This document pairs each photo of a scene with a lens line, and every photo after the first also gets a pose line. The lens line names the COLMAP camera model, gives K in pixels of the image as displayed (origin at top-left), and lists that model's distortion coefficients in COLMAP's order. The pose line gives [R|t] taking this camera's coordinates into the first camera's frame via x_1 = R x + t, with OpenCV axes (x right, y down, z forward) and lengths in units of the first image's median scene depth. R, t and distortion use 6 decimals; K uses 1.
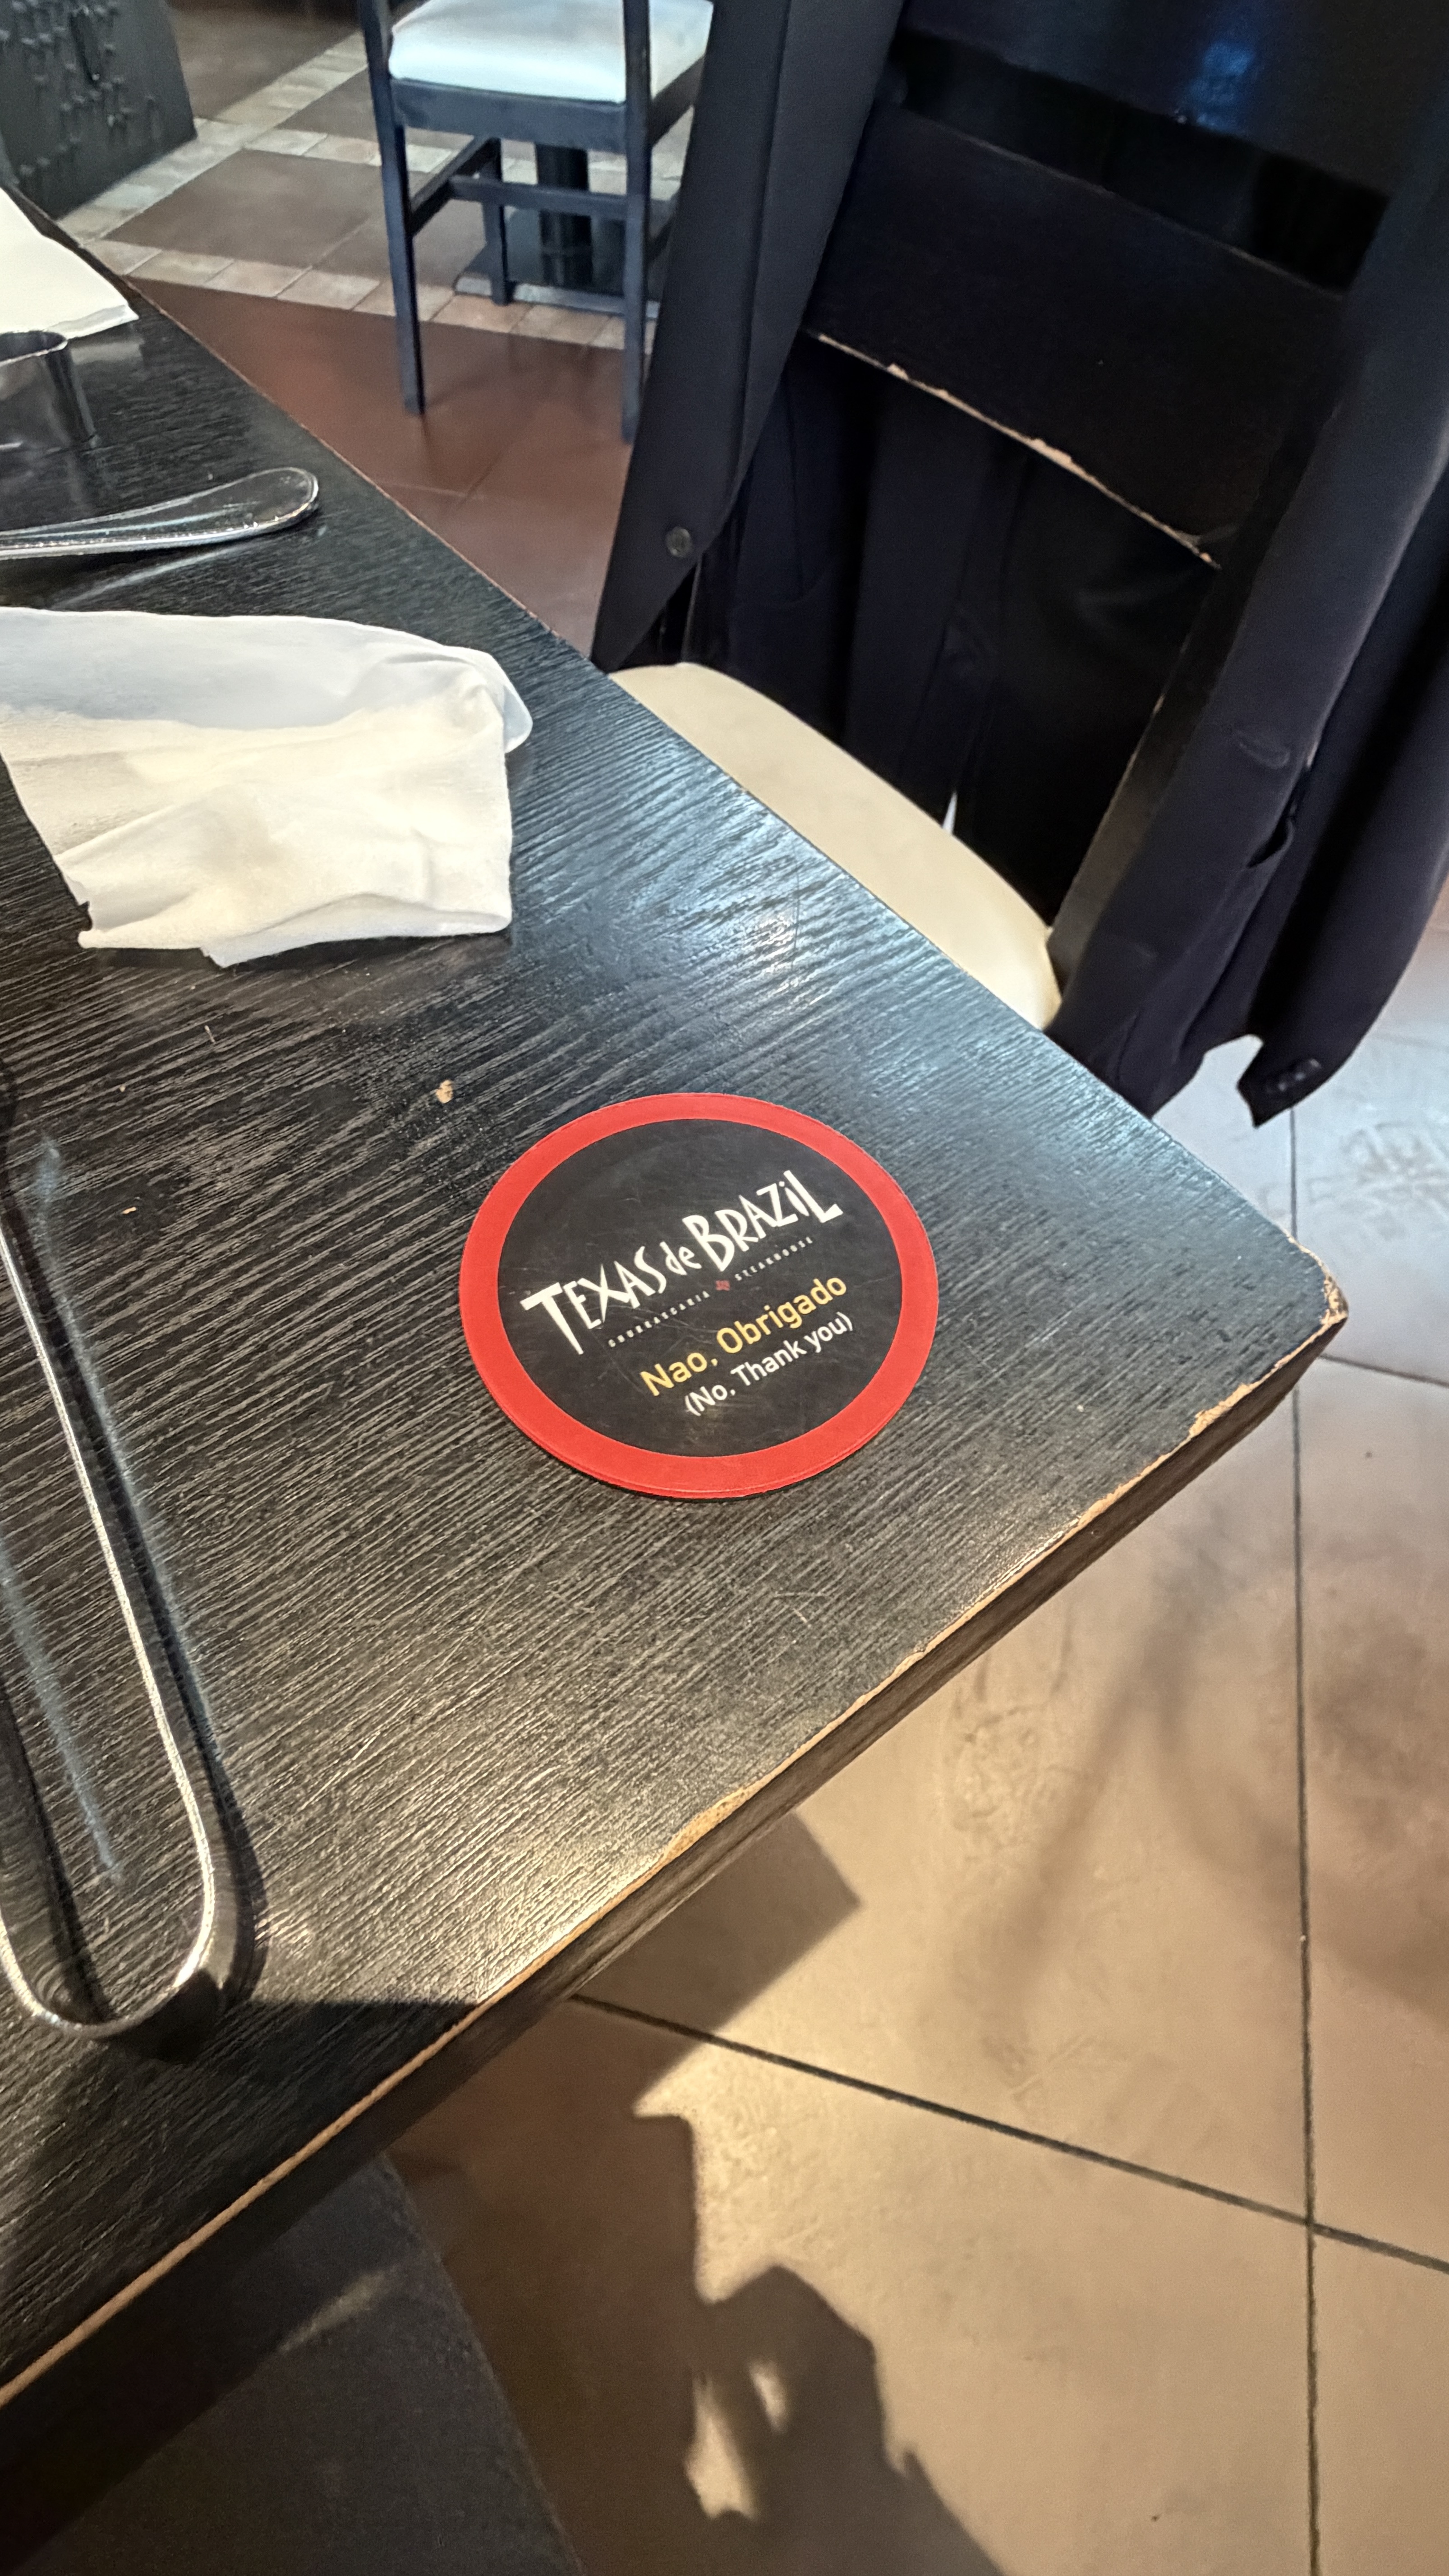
lens RADIAL K [[1196.8, 0, 724.2], [0, 1196.8, 1287.0], [0, 0, 1]] dist [0.005892, 0.000385]
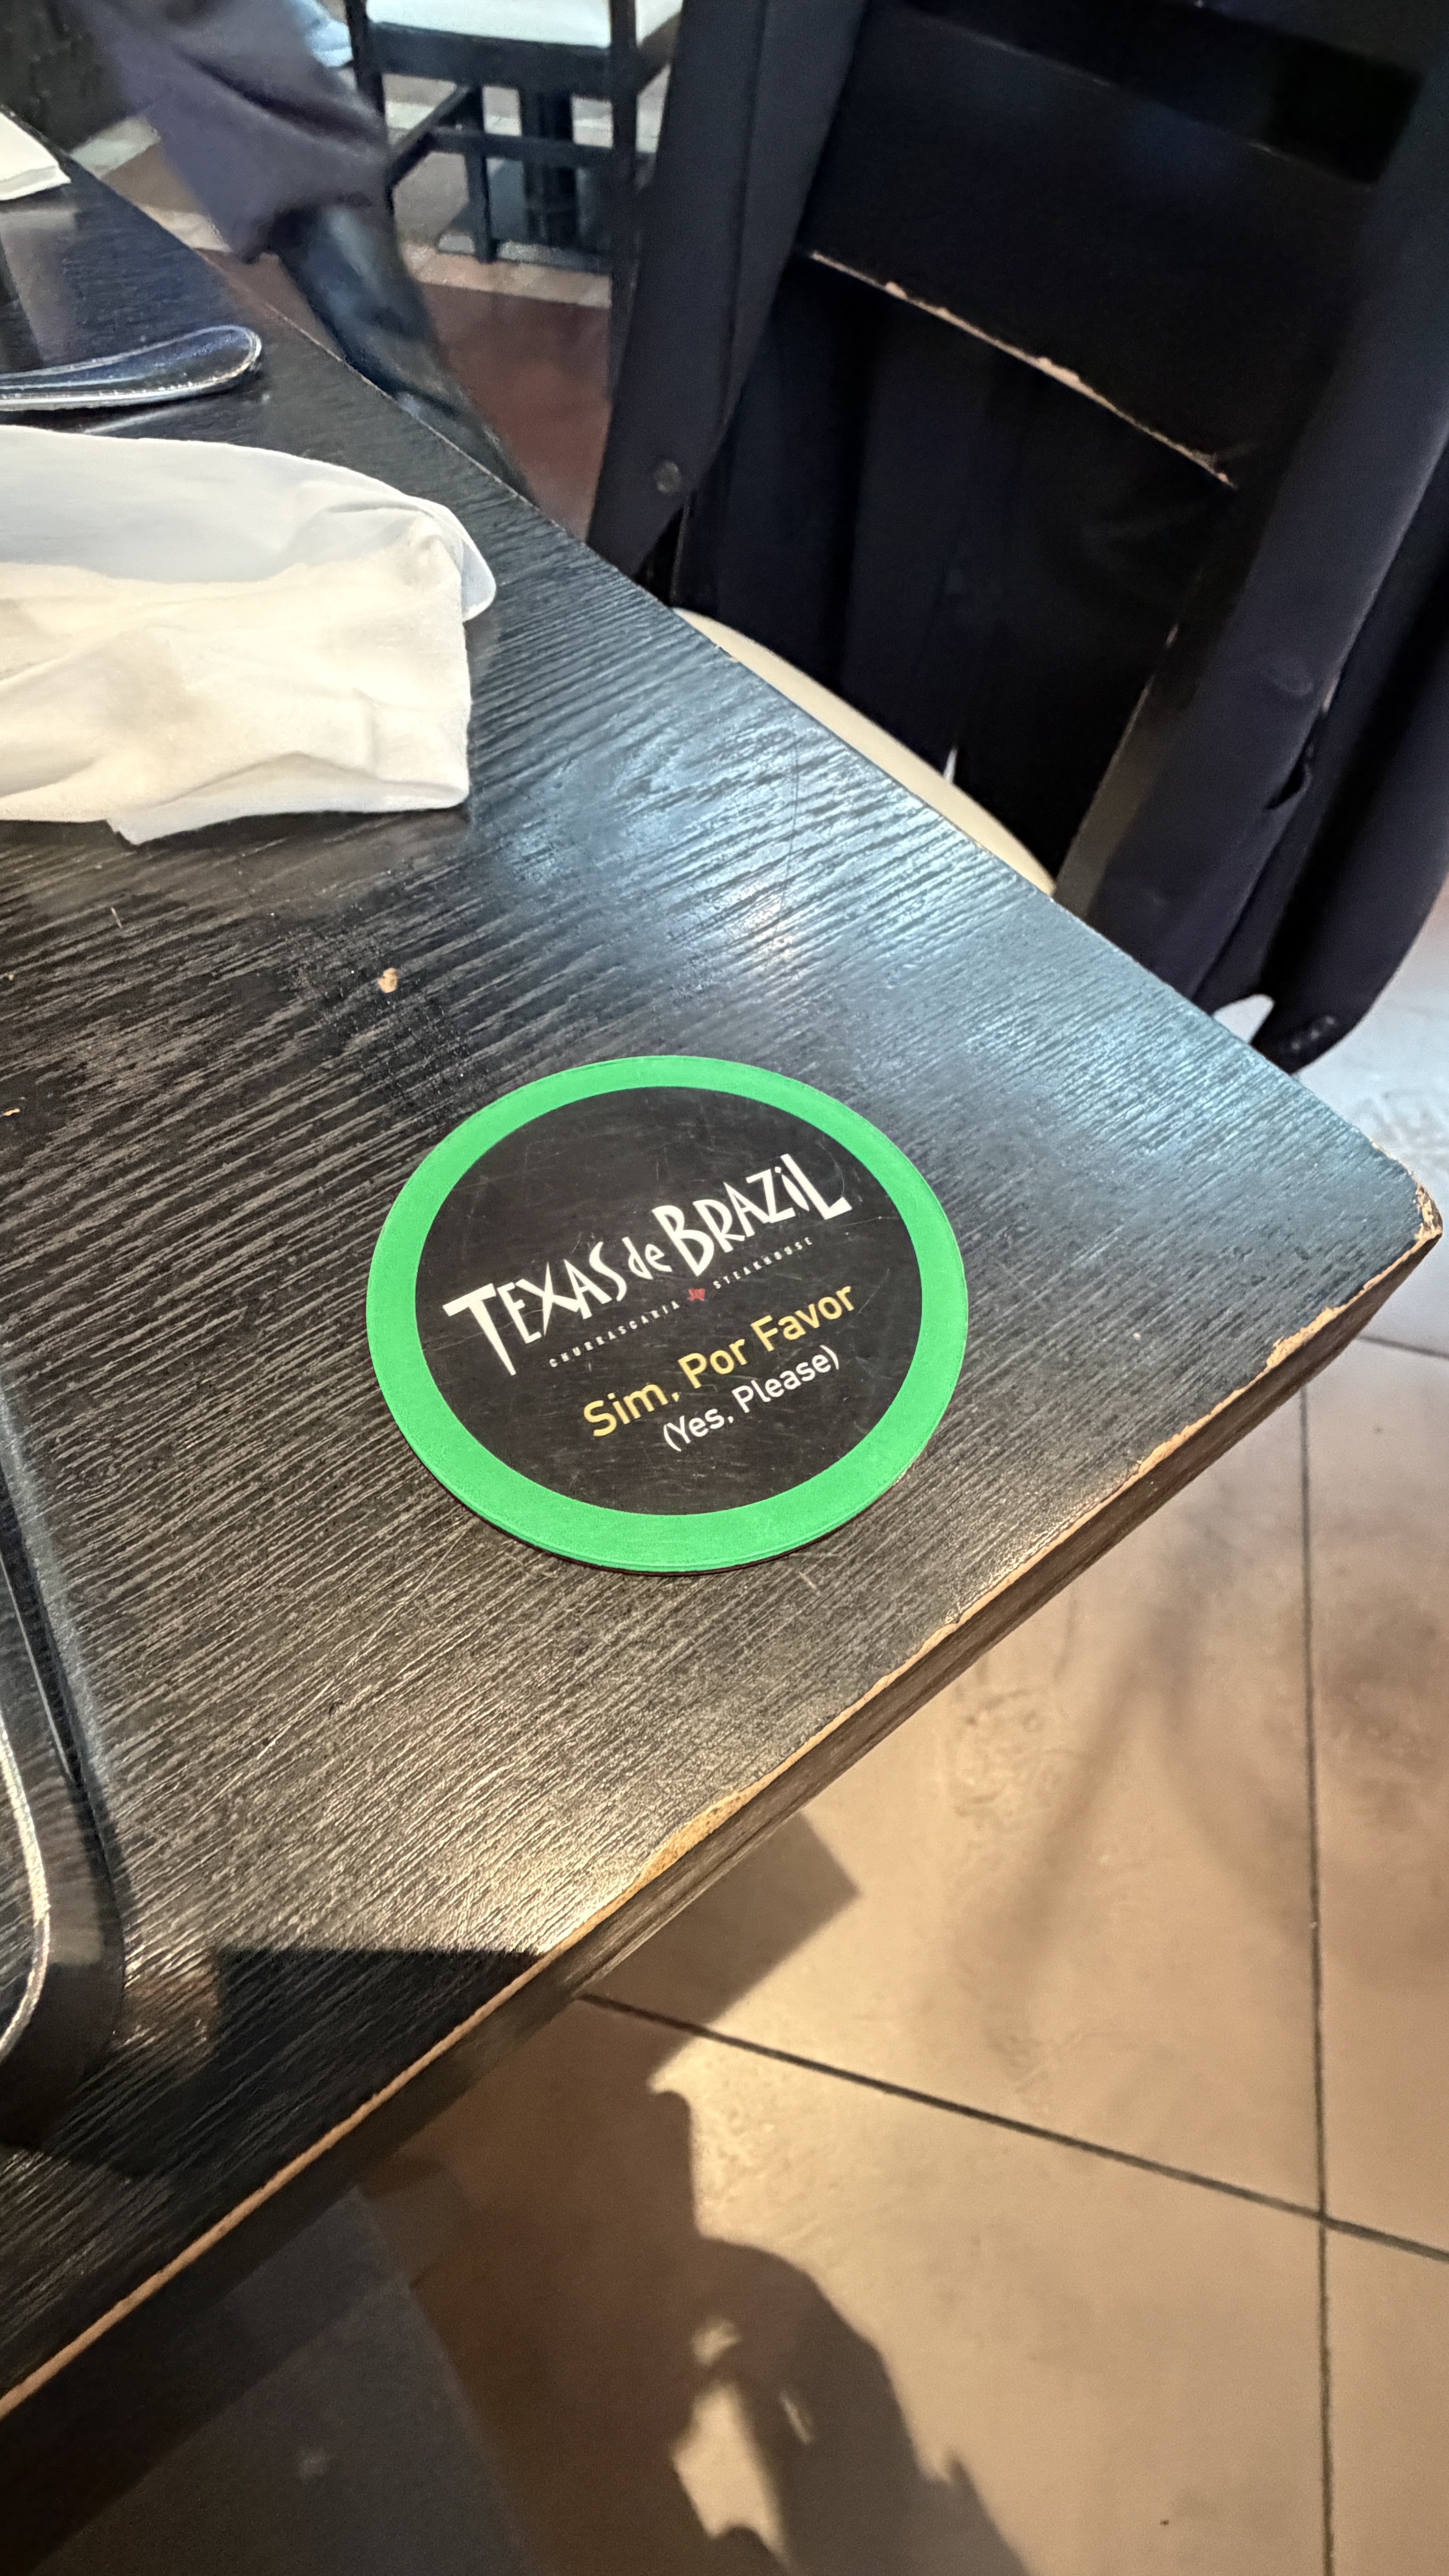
lens RADIAL K [[1196.8, 0, 725.5], [0, 1196.8, 1287.7], [0, 0, 1]] dist [0.005892, 0.000385]
pose [[0.999967, -0.003533, 0.007275, 0.001352], [0.003444, 0.999919, 0.012279, 0.040728], [-0.007317, -0.012253, 0.999898, 0.116557]]
